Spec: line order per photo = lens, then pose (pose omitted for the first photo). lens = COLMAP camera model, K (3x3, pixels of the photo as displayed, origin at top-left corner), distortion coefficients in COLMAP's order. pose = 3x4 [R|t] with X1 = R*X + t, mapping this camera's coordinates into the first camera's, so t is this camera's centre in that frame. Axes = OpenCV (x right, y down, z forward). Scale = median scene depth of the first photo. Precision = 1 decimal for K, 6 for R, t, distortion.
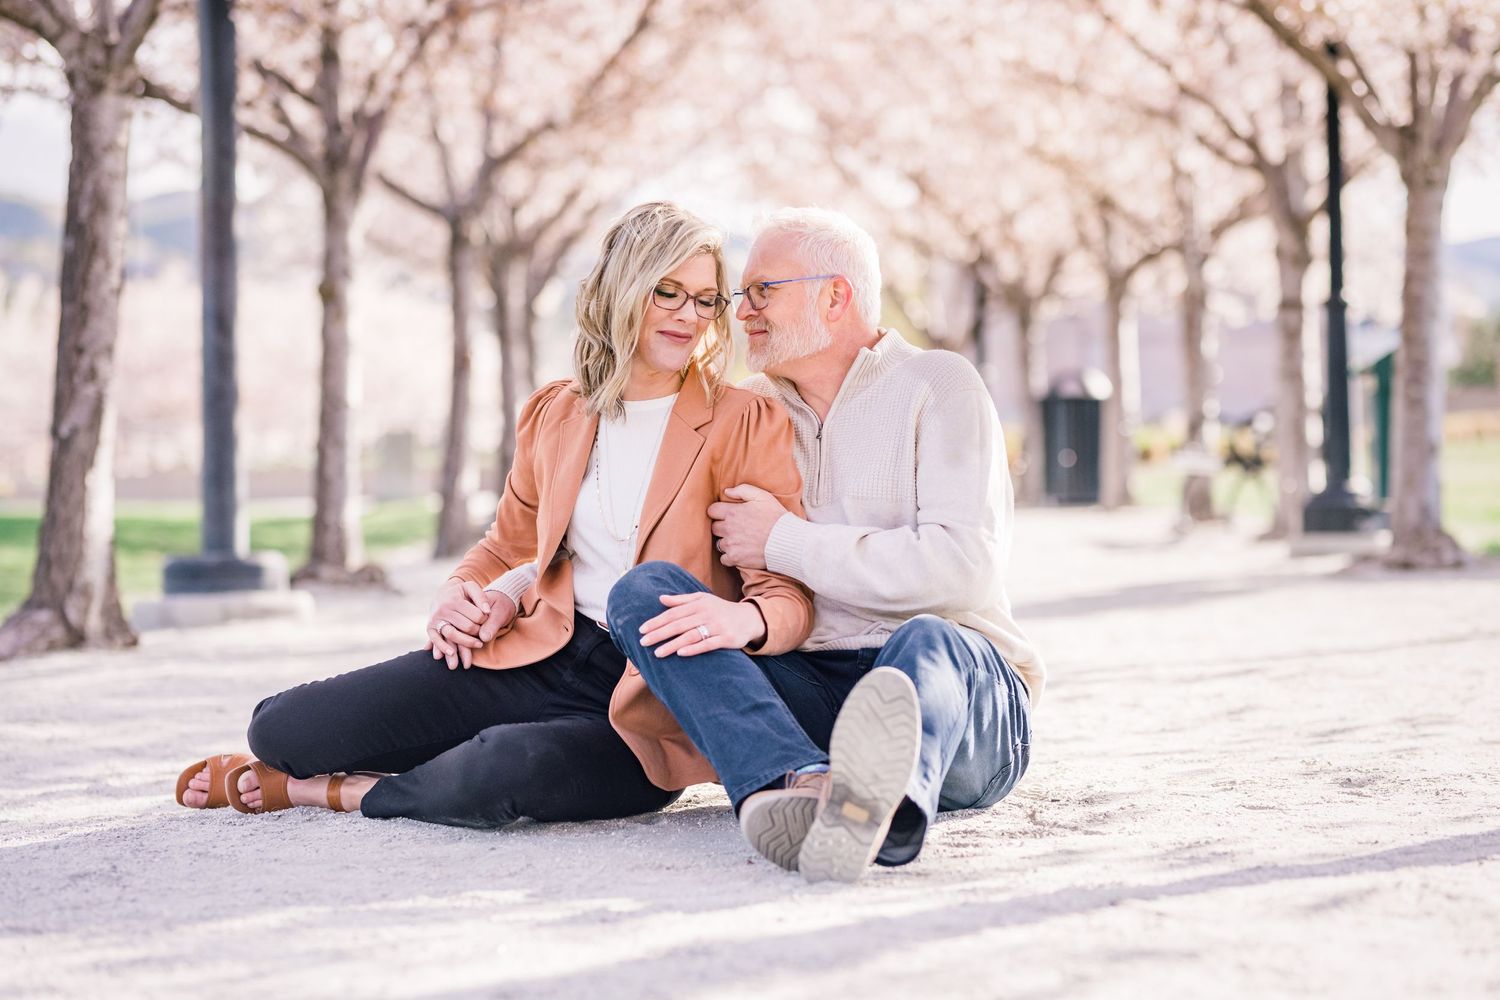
lens RADIAL K [[3966.4, 0, 750.0], [0, 3966.4, 500.0], [0, 0, 1]] dist [-0.084461, 0.672861]
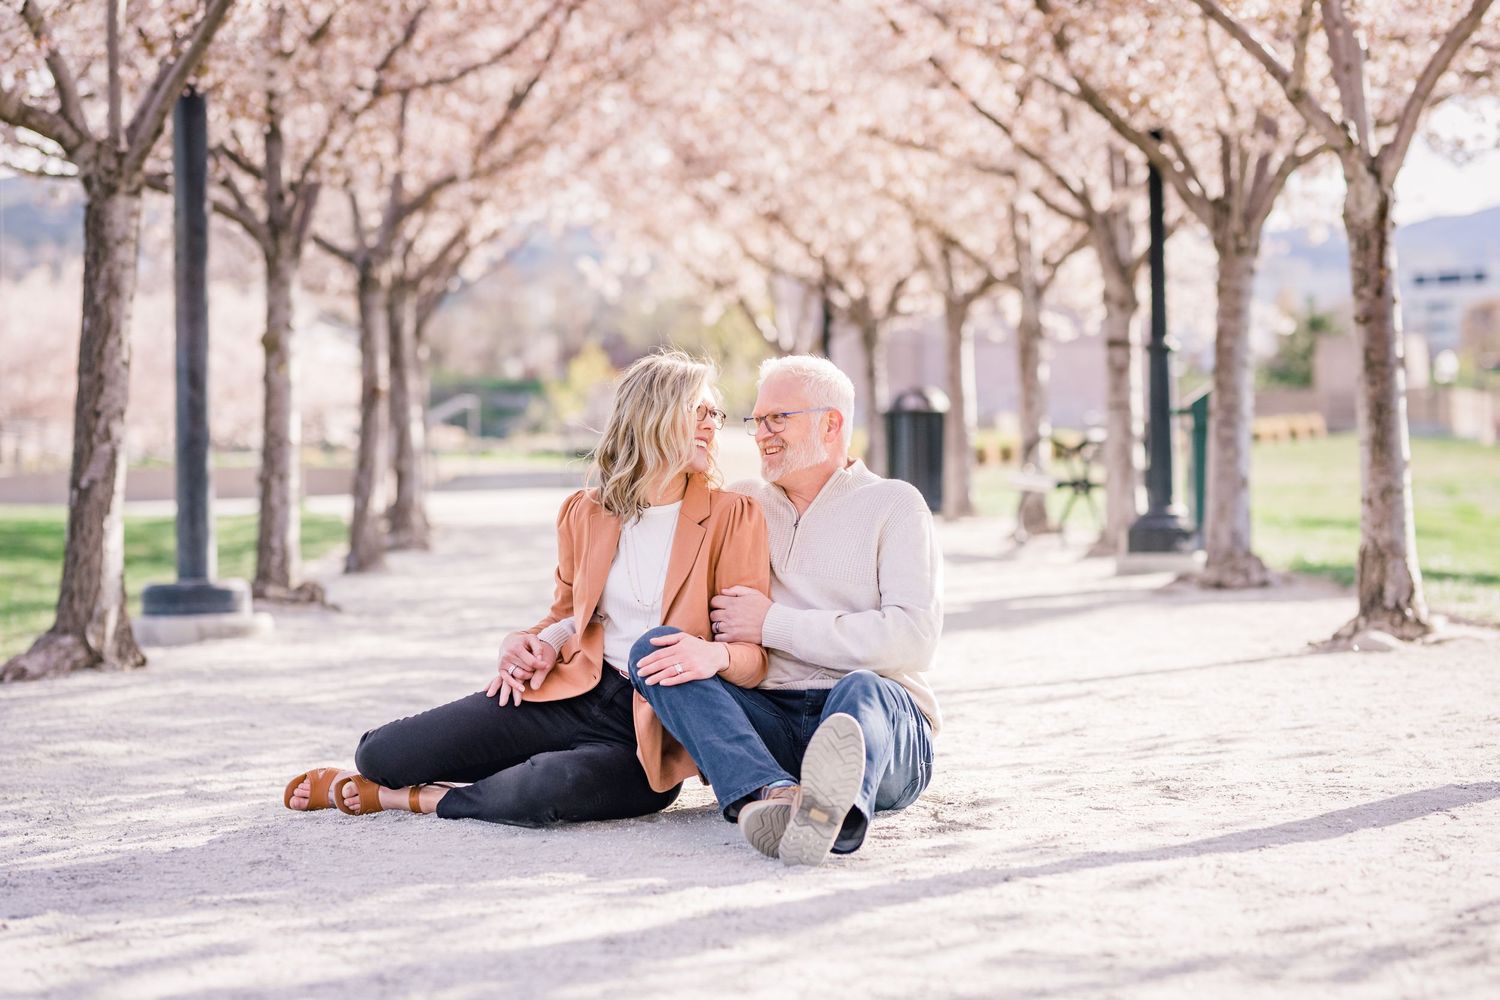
lens RADIAL K [[3966.4, 0, 750.0], [0, 3966.4, 500.0], [0, 0, 1]] dist [-0.084461, 0.672861]
pose [[0.999013, 0.000342, 0.044422, -0.027422], [-0.000578, 0.999986, 0.005289, -0.018495], [-0.044420, -0.005309, 0.998999, -0.183724]]
